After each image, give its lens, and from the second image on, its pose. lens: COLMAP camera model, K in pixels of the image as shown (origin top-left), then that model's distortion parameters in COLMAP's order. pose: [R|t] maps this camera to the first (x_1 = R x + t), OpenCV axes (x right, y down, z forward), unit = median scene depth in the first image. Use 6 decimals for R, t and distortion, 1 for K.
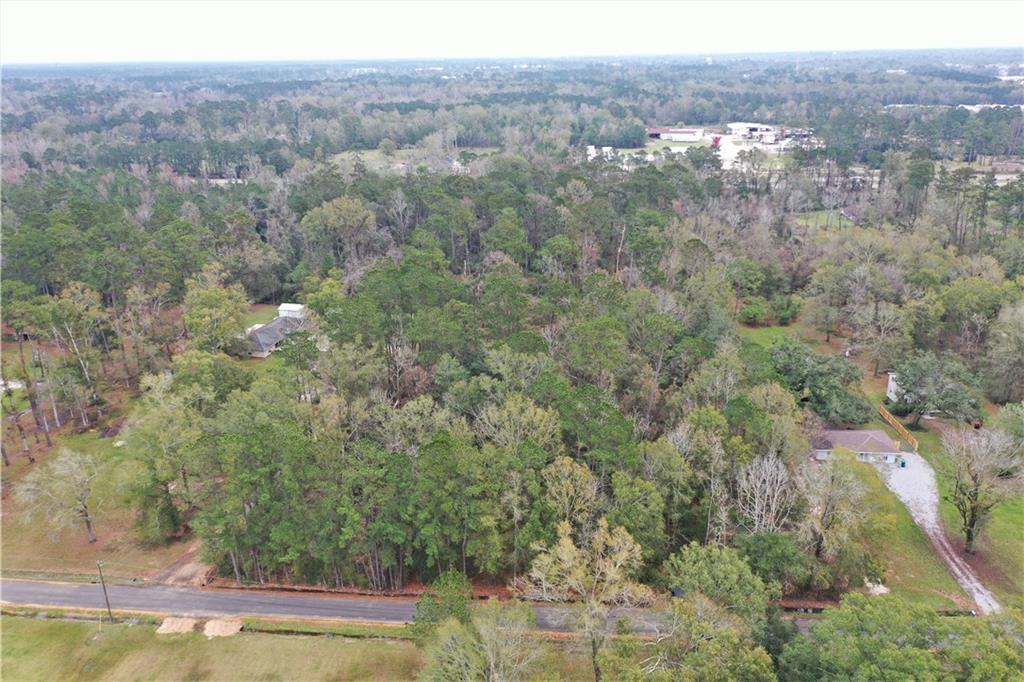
lens RADIAL K [[808.4, 0, 517.7], [0, 808.4, 341.1], [0, 0, 1]] dist [0.008884, -0.005691]
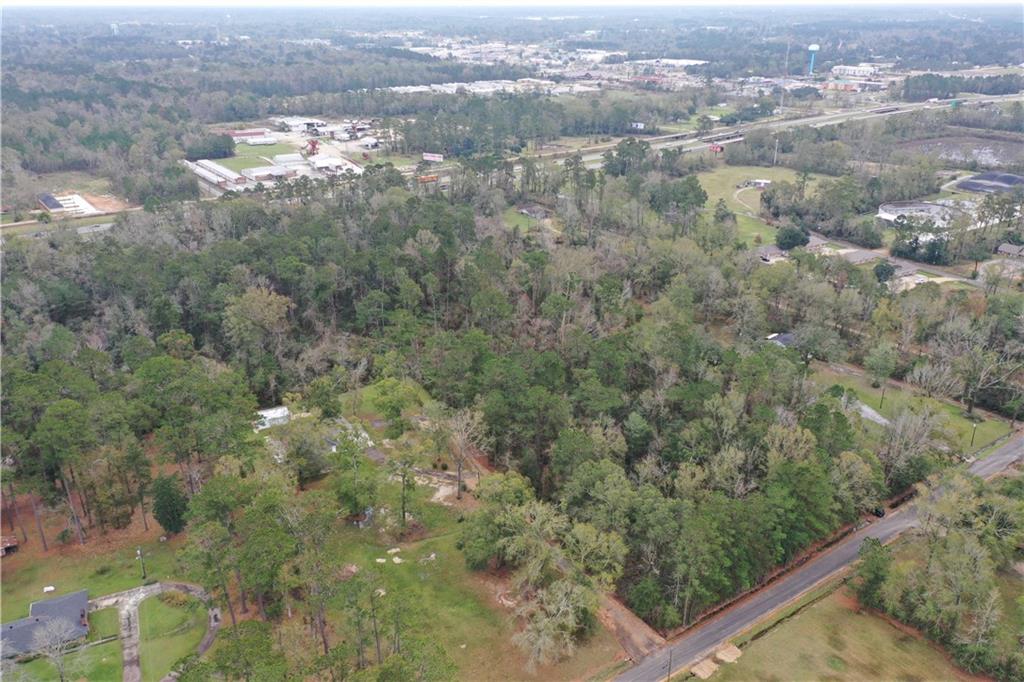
lens RADIAL K [[808.4, 0, 517.7], [0, 808.4, 341.1], [0, 0, 1]] dist [0.008884, -0.005691]
pose [[0.759224, -0.237097, 0.606105, -0.976020], [0.206899, 0.970897, 0.120630, -0.287223], [-0.617067, 0.033817, 0.786184, 0.097112]]
